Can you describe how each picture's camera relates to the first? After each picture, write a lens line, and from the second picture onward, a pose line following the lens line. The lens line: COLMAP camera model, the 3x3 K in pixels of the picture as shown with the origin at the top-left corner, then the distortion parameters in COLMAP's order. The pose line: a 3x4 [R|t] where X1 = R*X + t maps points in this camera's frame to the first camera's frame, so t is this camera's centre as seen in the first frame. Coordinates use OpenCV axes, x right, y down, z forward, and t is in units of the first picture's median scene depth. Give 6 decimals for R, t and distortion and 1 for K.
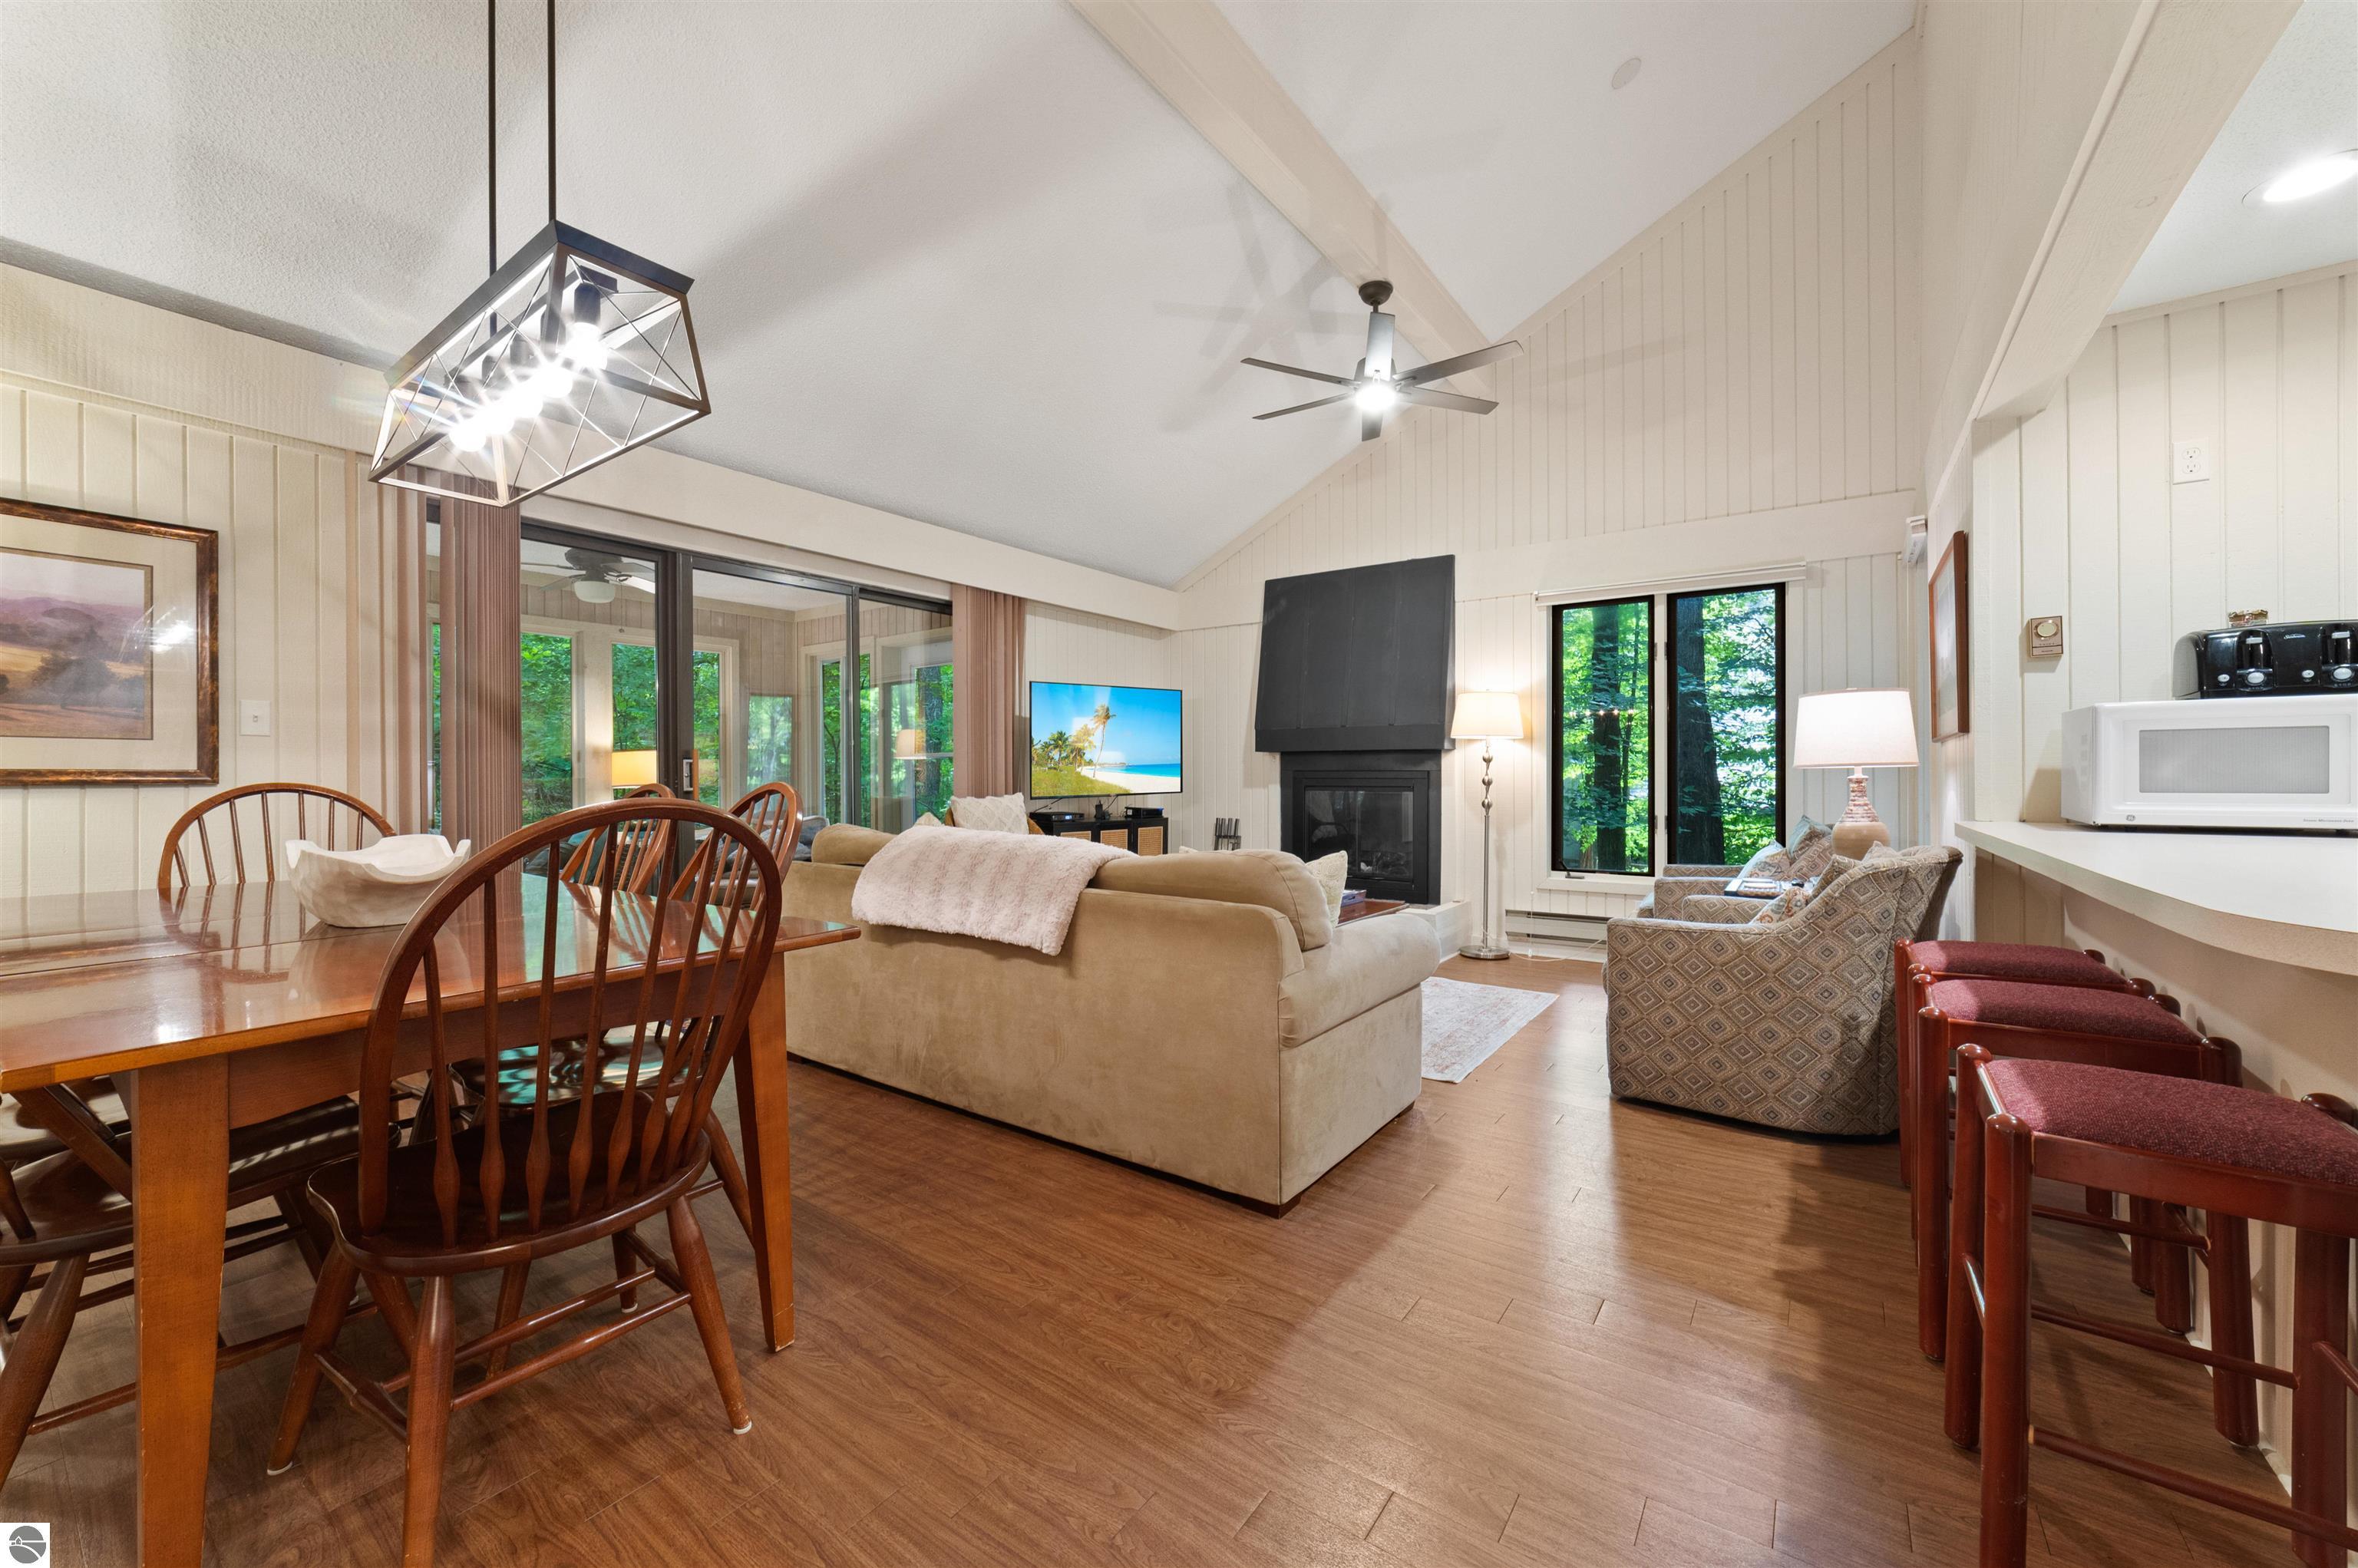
lens RADIAL K [[906.5, 0, 1188.4], [0, 906.5, 781.3], [0, 0, 1]] dist [-0.018260, 0.005823]
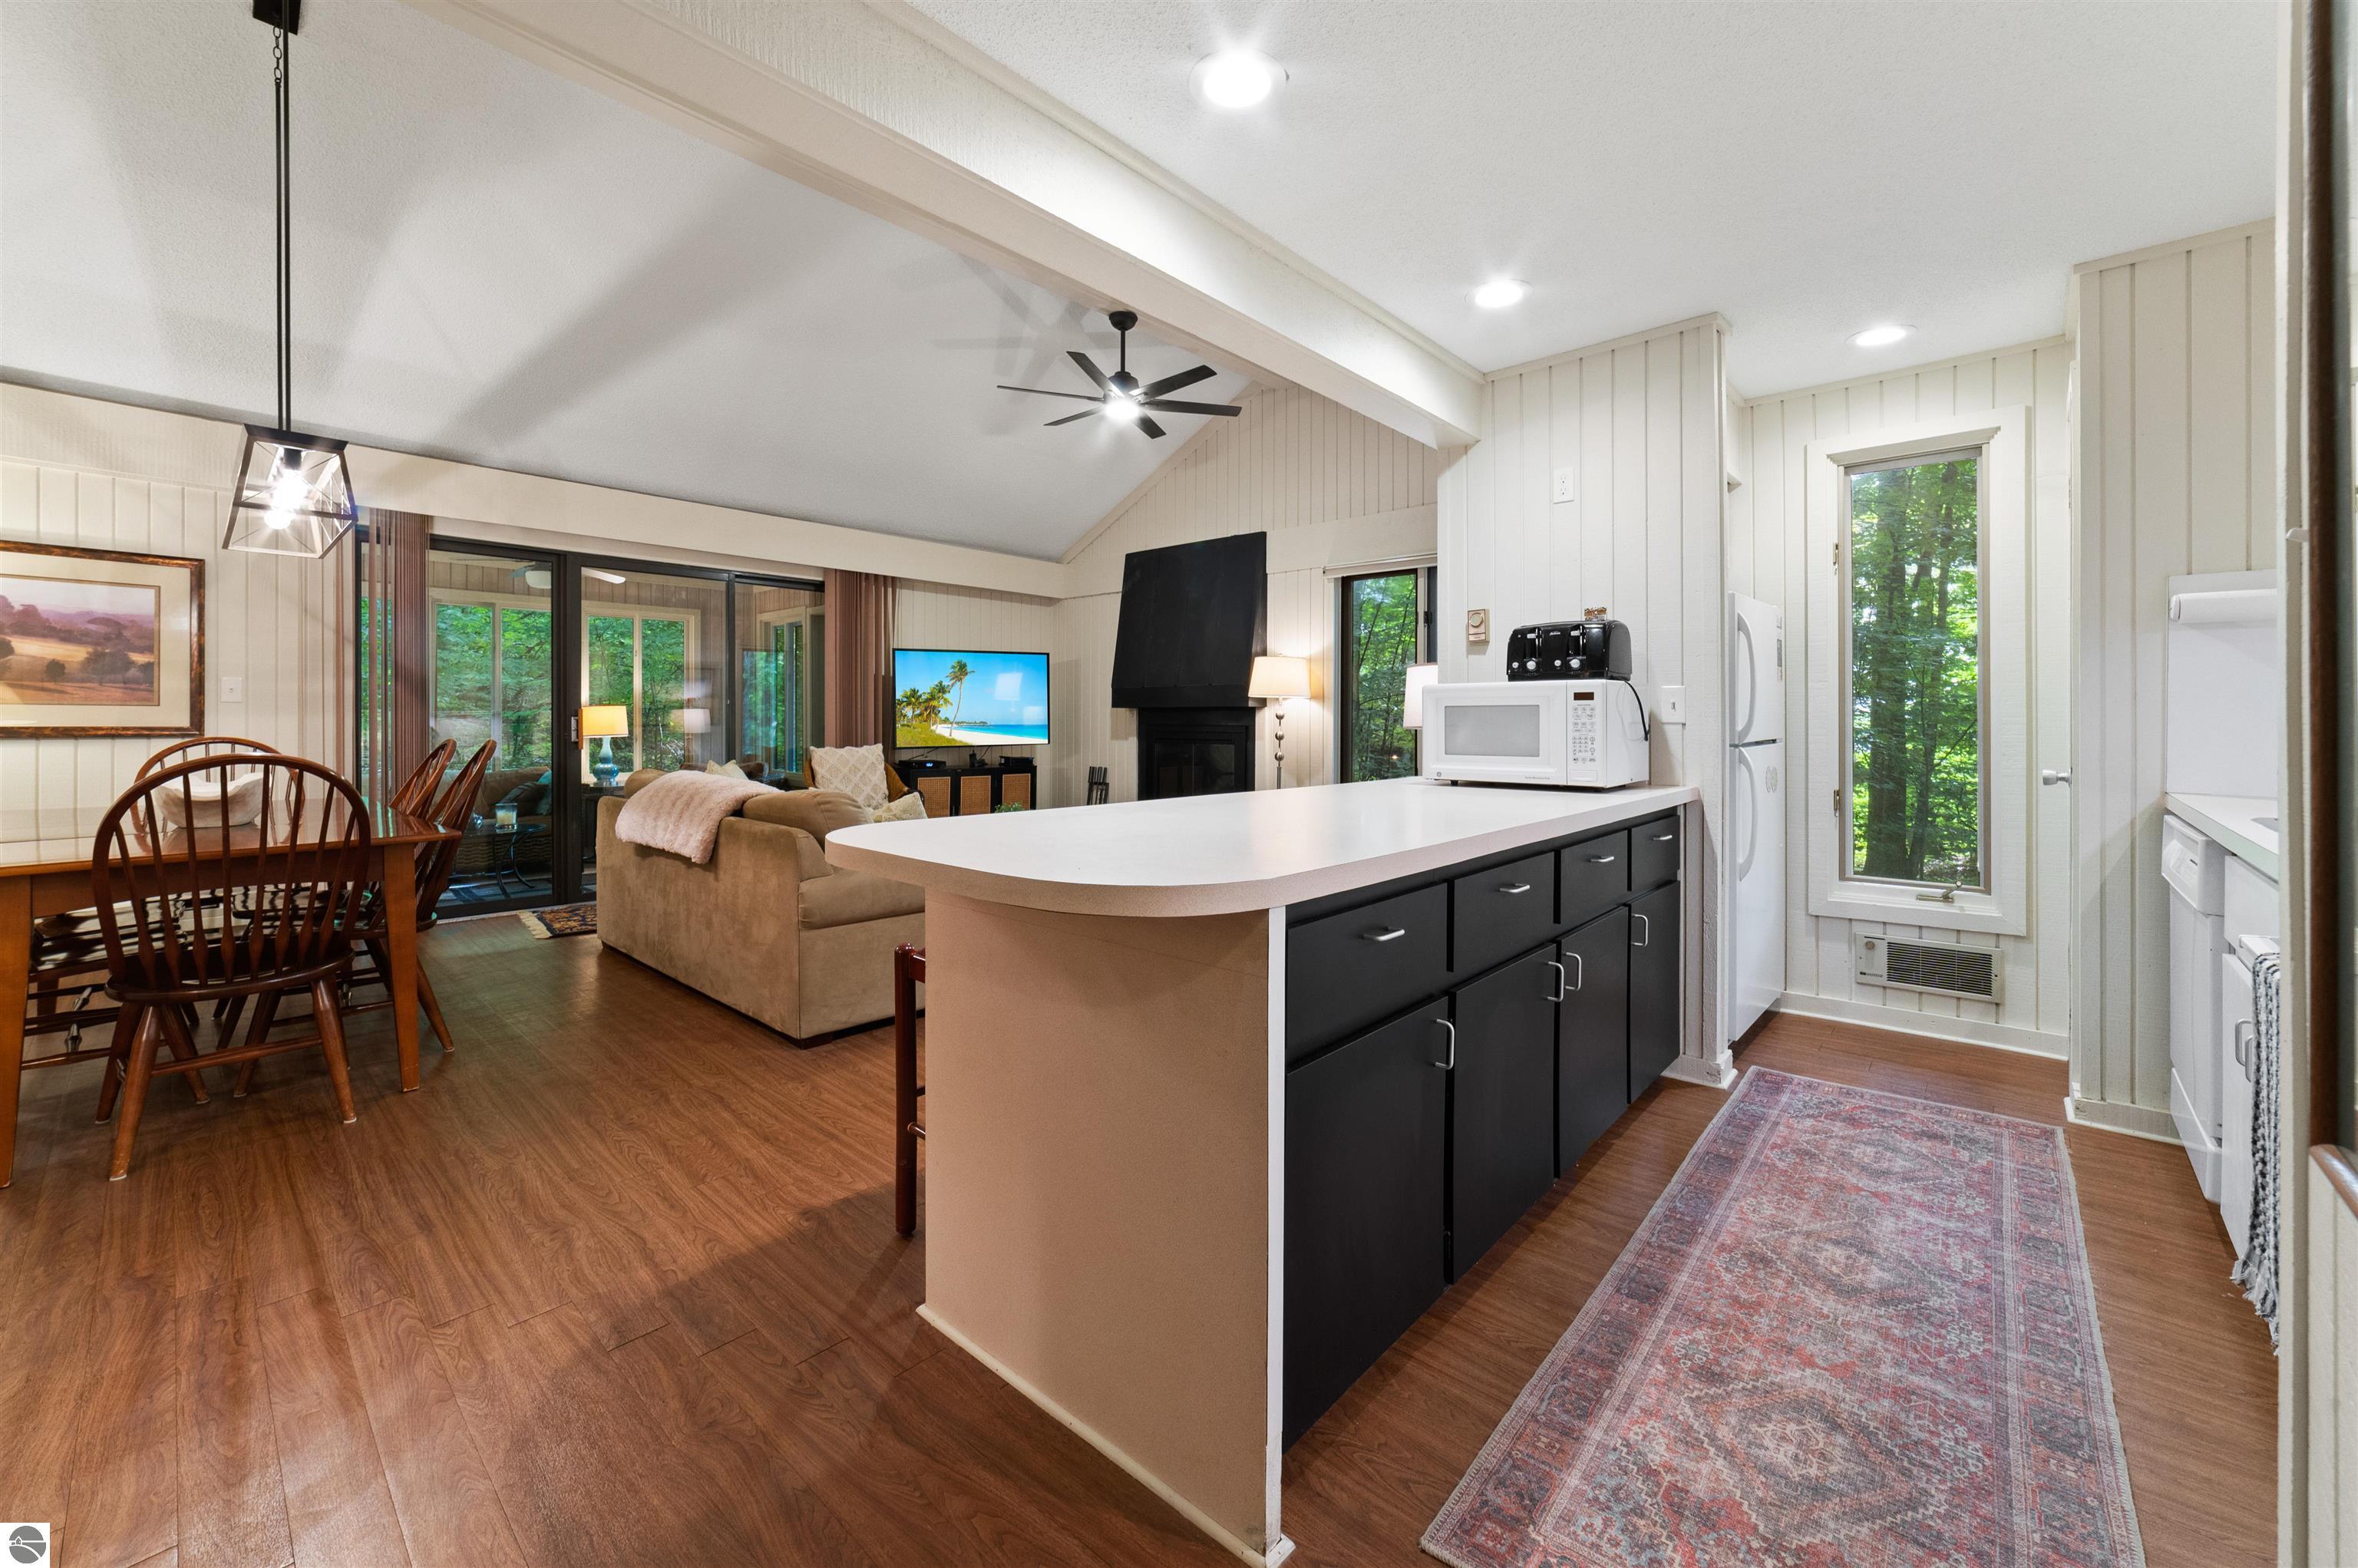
lens RADIAL K [[930.2, 0, 1184.9], [0, 930.2, 727.2], [0, 0, 1]] dist [-0.016820, 0.005766]
pose [[0.993382, 0.005009, -0.114749, 0.569610], [-0.005062, 0.999987, -0.000171, -0.016888], [0.114746, 0.000751, 0.993395, -0.249635]]
